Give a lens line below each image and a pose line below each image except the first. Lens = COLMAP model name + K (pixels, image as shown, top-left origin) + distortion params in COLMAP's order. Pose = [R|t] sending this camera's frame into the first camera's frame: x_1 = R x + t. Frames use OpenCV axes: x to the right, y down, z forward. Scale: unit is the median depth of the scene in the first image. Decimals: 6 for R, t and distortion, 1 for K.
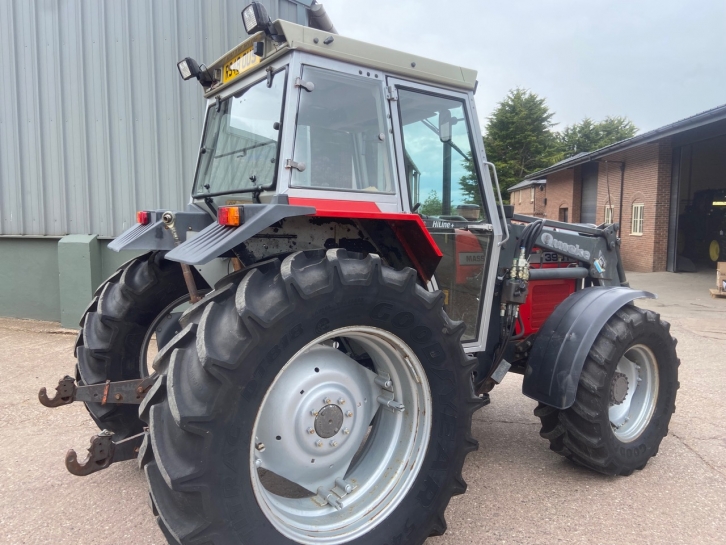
lens RADIAL K [[551.2, 0, 363.5], [0, 551.2, 266.7], [0, 0, 1]] dist [0.094115, -0.101605]
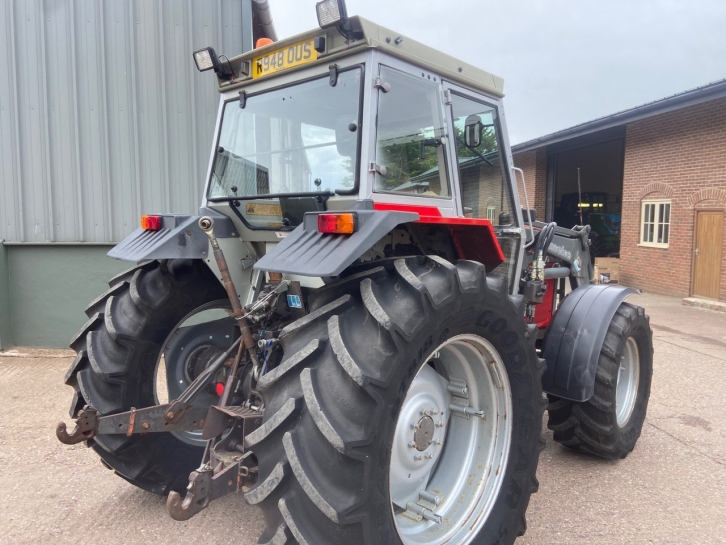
lens RADIAL K [[551.2, 0, 365.4], [0, 551.2, 266.8], [0, 0, 1]] dist [0.094115, -0.101605]
pose [[0.974563, -0.021366, 0.223094, -0.282554], [0.021227, 0.999770, 0.003023, -0.013633], [-0.223108, 0.001790, 0.974792, 0.056287]]
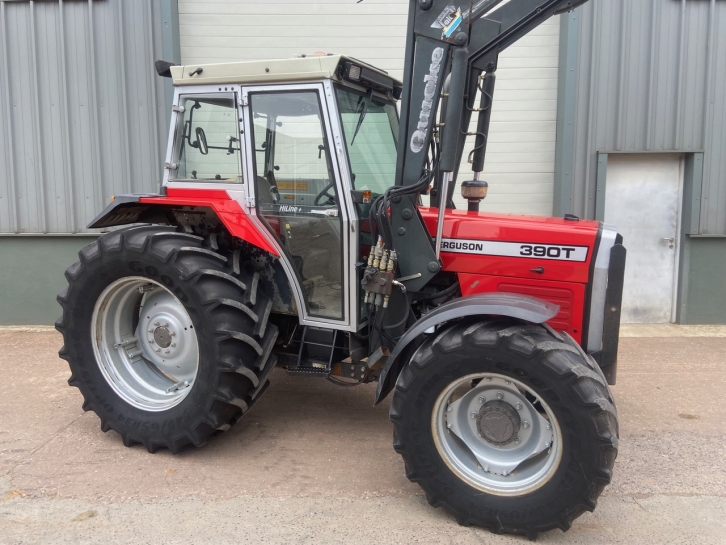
lens RADIAL K [[551.2, 0, 361.8], [0, 551.2, 267.7], [0, 0, 1]] dist [0.094115, -0.101605]
pose [[0.529245, 0.137549, -0.837245, 1.125583], [-0.056673, 0.990299, 0.126869, -0.102904], [0.846574, -0.019696, 0.531906, 0.494112]]
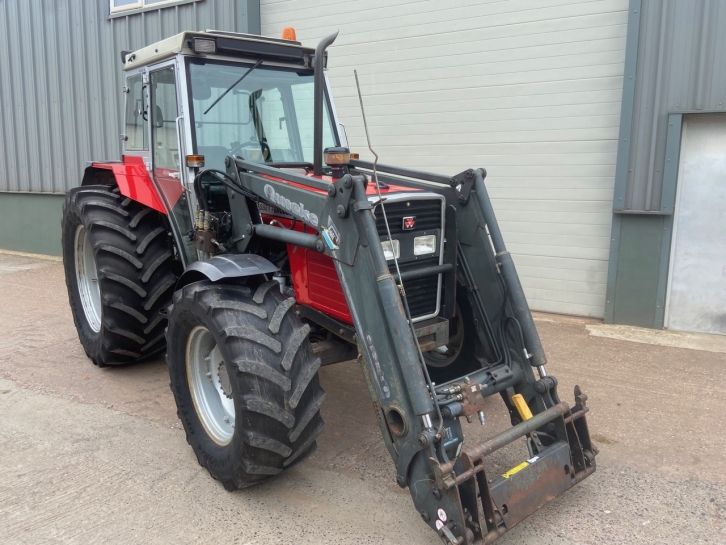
lens RADIAL K [[551.2, 0, 362.6], [0, 551.2, 270.5], [0, 0, 1]] dist [0.094115, -0.101605]
pose [[0.069798, 0.198997, -0.977511, 1.421651], [-0.059870, 0.978971, 0.195019, -0.126319], [0.995763, 0.044912, 0.080244, 1.293619]]
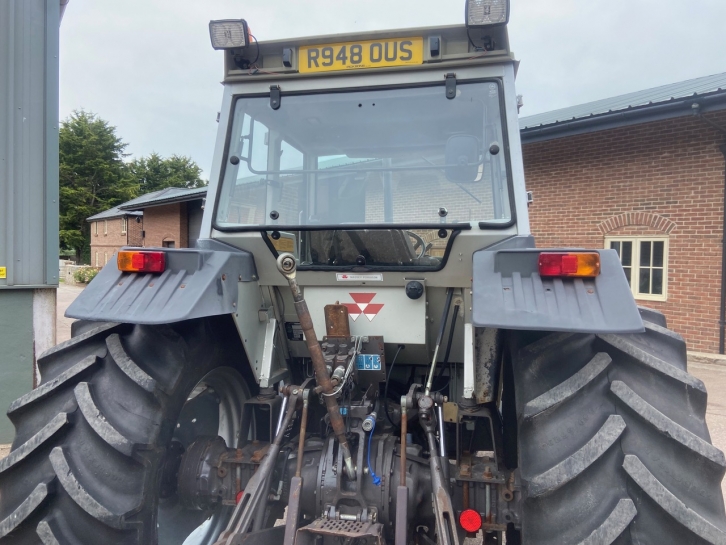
lens RADIAL K [[551.2, 0, 368.4], [0, 551.2, 265.7], [0, 0, 1]] dist [0.094115, -0.101605]
pose [[0.718039, -0.010700, 0.695920, -0.680799], [0.052519, 0.997864, -0.038846, -0.051990], [-0.694018, 0.064442, 0.717068, 0.451448]]
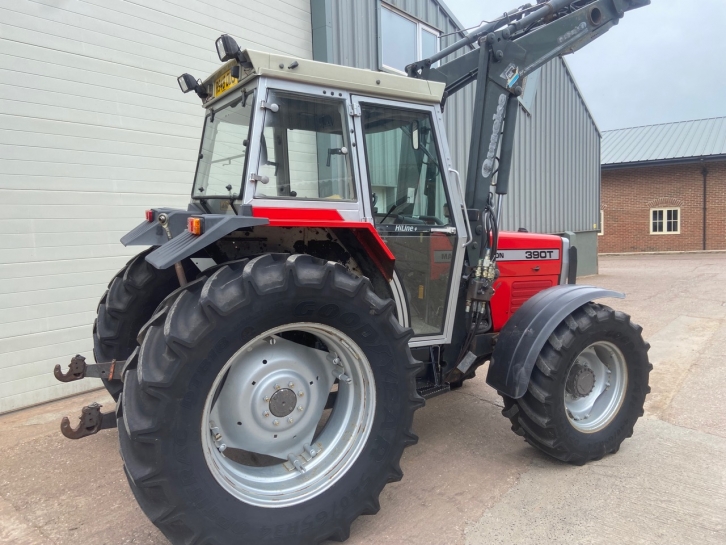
lens RADIAL K [[551.2, 0, 365.7], [0, 551.2, 267.0], [0, 0, 1]] dist [0.094115, -0.101605]
pose [[0.995637, 0.020249, -0.091089, 0.157457], [-0.016754, 0.999100, 0.038972, -0.038991], [0.091797, -0.037276, 0.995080, -0.093094]]
